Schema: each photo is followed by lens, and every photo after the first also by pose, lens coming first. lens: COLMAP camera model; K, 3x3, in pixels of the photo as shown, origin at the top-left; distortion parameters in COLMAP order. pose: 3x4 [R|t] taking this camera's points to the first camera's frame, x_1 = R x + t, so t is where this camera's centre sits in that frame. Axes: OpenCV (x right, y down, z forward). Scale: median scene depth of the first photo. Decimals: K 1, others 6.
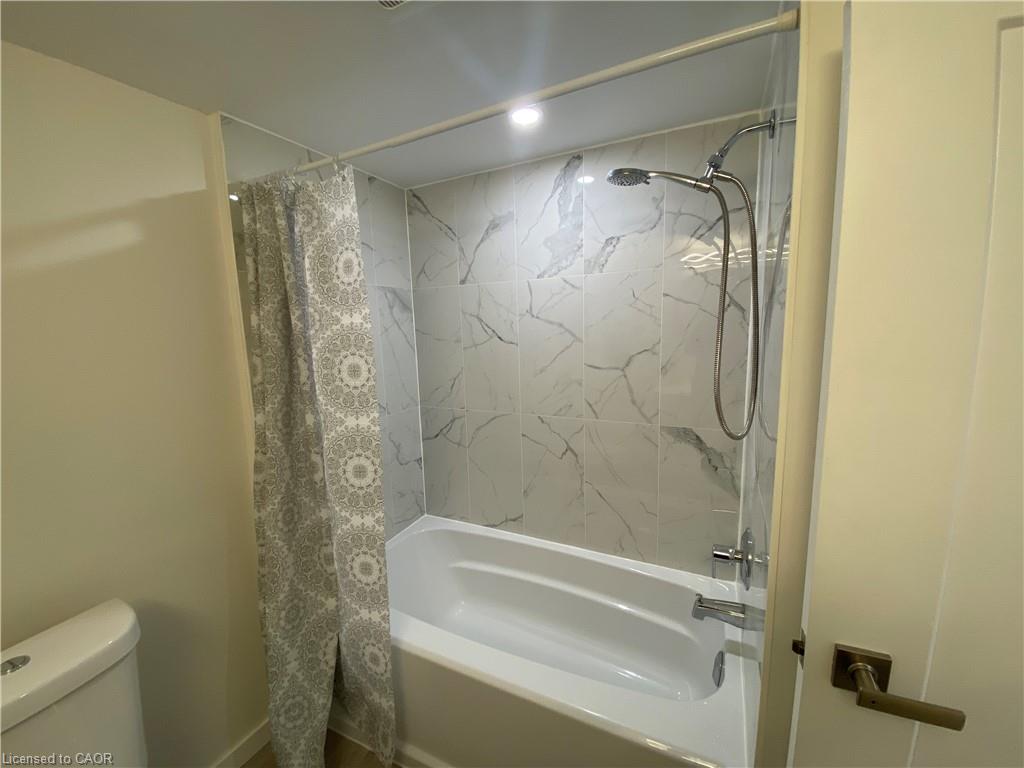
lens RADIAL K [[421.9, 0, 508.7], [0, 421.9, 387.3], [0, 0, 1]] dist [-0.004409, -0.000620]
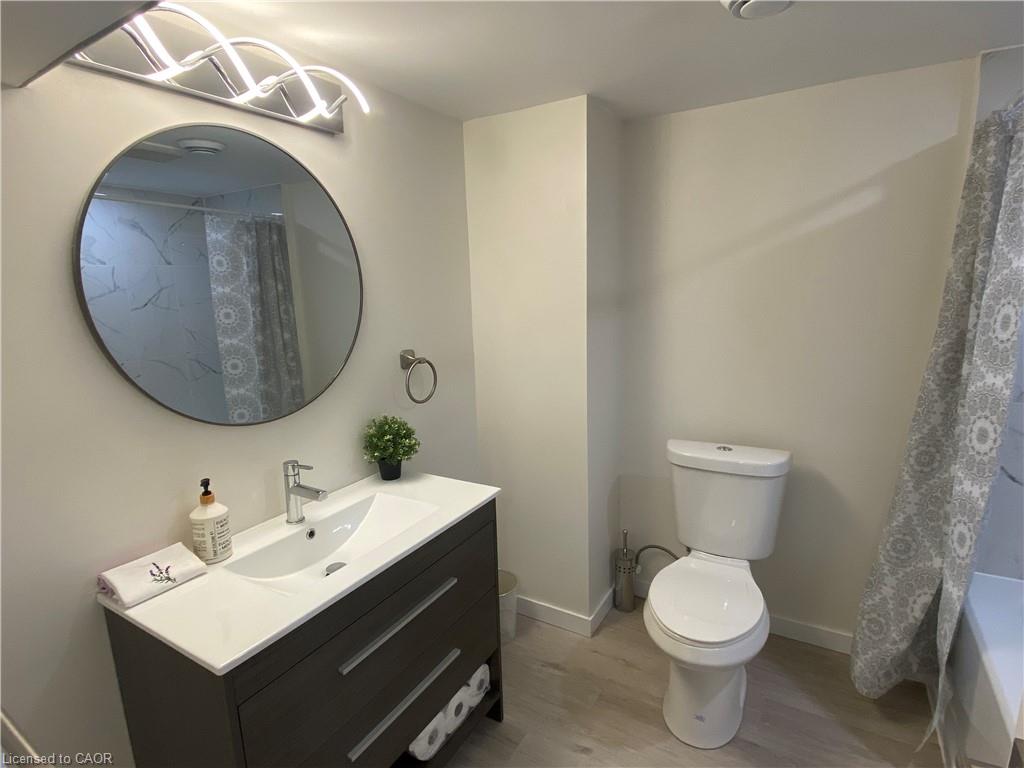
lens RADIAL K [[517.2, 0, 510.3], [0, 517.2, 384.5], [0, 0, 1]] dist [-0.003404, -0.000432]
pose [[-0.080503, 0.220083, -0.972154, 0.769094], [-0.108933, 0.967535, 0.228058, -0.045326], [0.990784, 0.124259, -0.053915, 0.050639]]
